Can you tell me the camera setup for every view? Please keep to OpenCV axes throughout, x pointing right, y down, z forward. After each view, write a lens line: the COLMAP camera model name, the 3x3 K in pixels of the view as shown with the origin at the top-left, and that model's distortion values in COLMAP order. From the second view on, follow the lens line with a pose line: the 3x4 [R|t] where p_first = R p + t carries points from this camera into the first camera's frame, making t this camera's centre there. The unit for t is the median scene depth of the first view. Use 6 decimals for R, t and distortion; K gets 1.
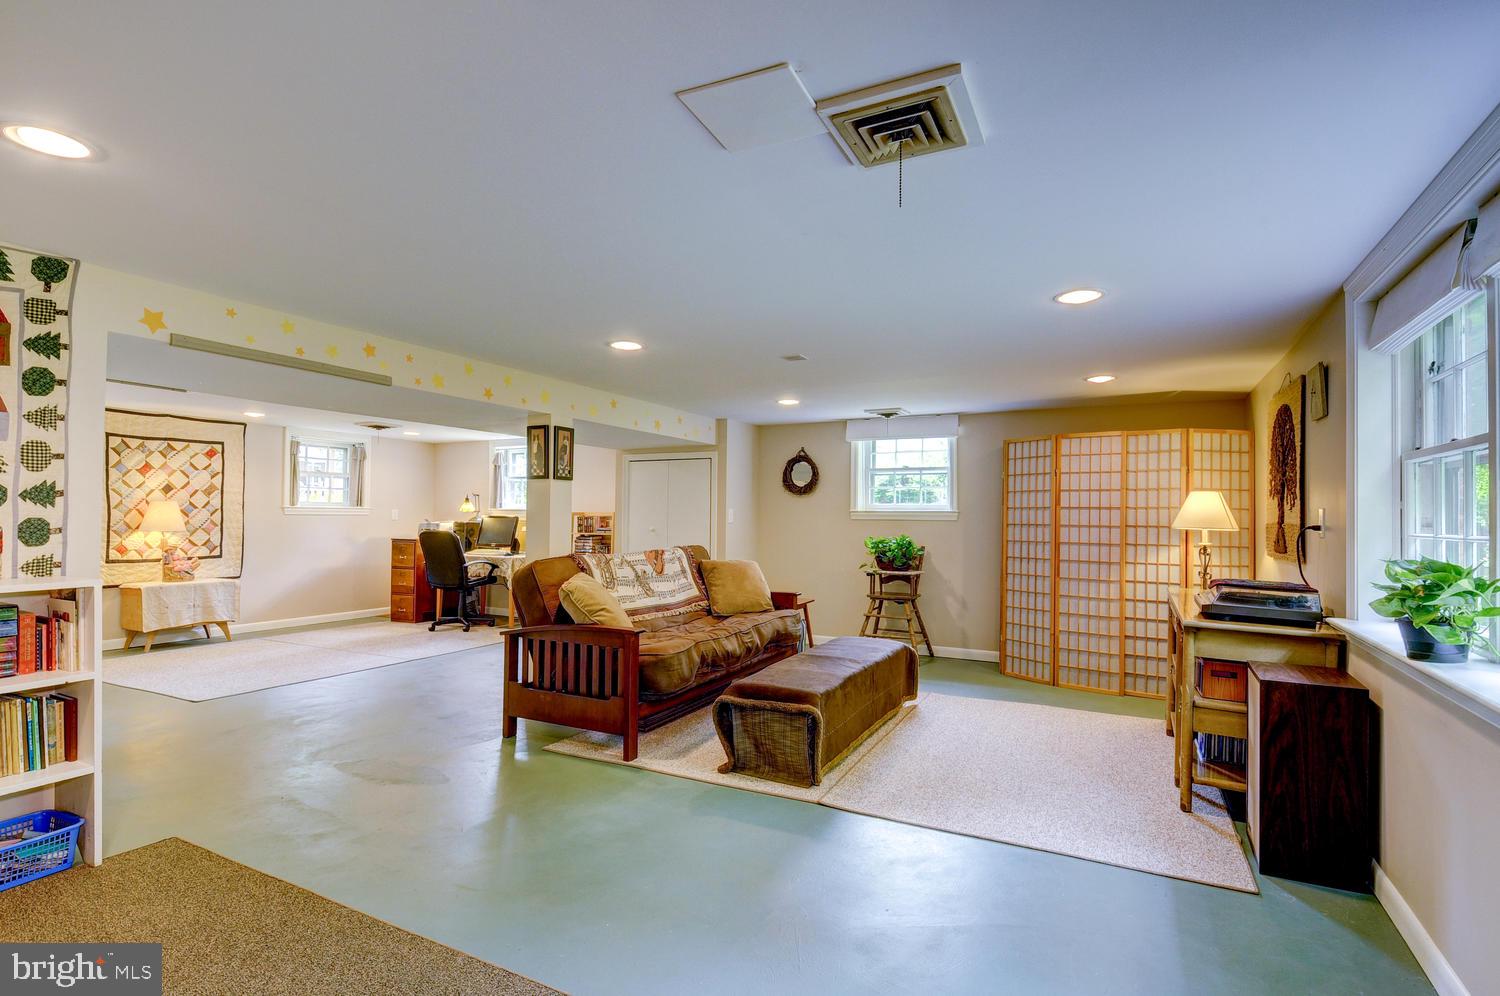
lens RADIAL K [[731.9, 0, 778.6], [0, 731.9, 505.1], [0, 0, 1]] dist [-0.005989, -0.005580]
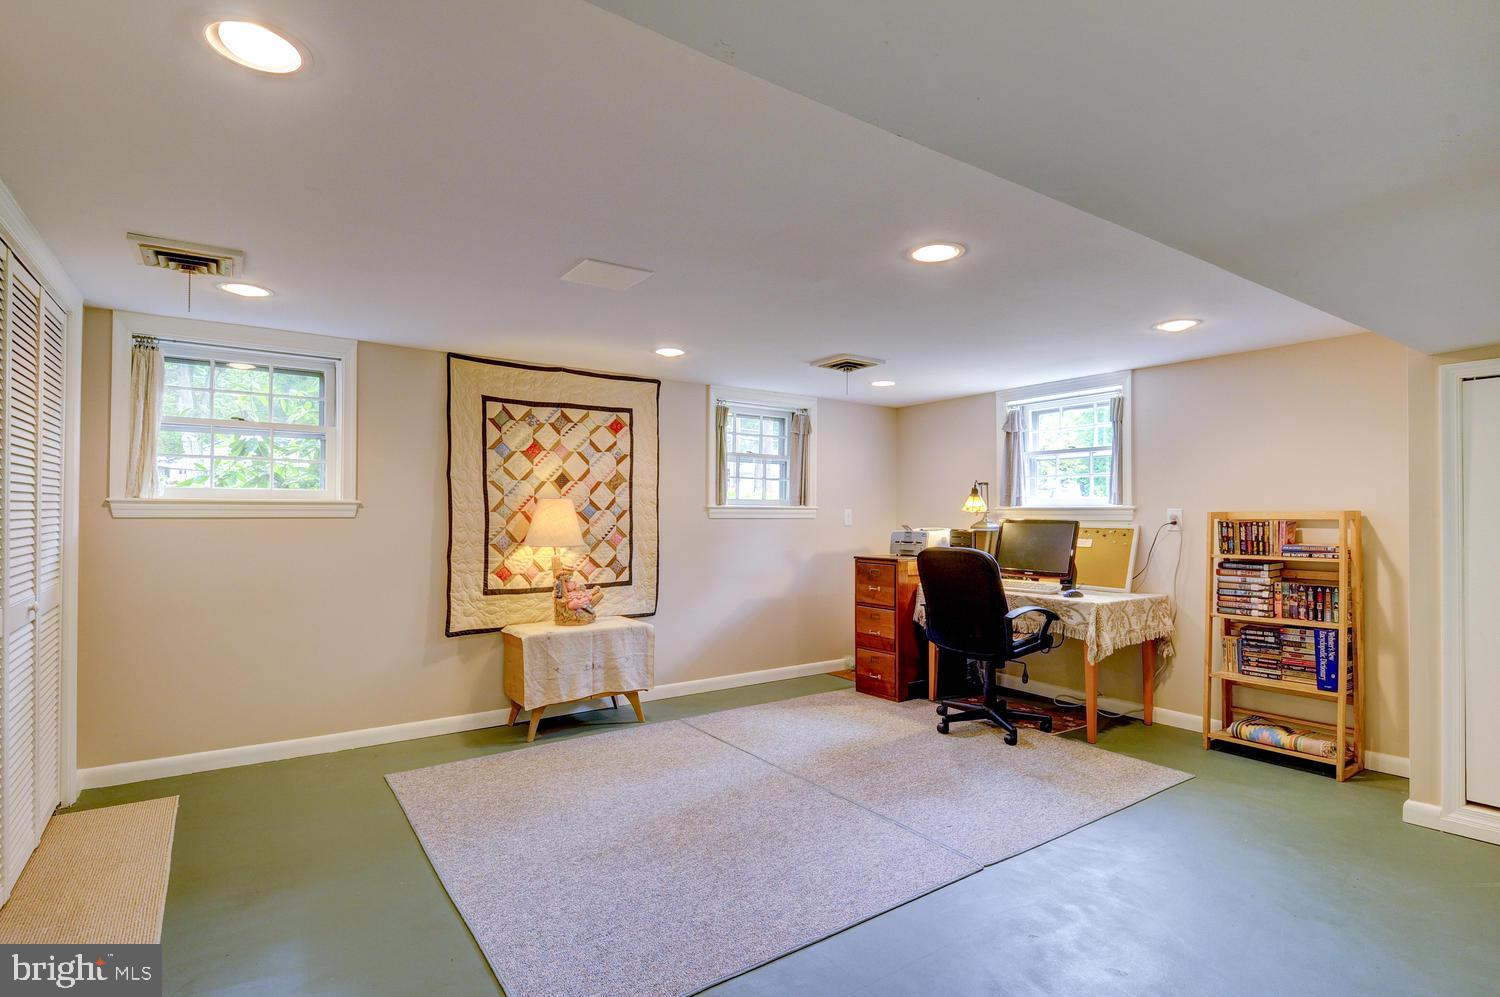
lens RADIAL K [[731.9, 0, 751.2], [0, 731.9, 502.9], [0, 0, 1]] dist [-0.005989, -0.005580]
pose [[0.870697, -0.012260, -0.491667, -0.350439], [0.011772, 0.999922, -0.004086, 0.002288], [0.491679, -0.002230, 0.870773, 0.485648]]
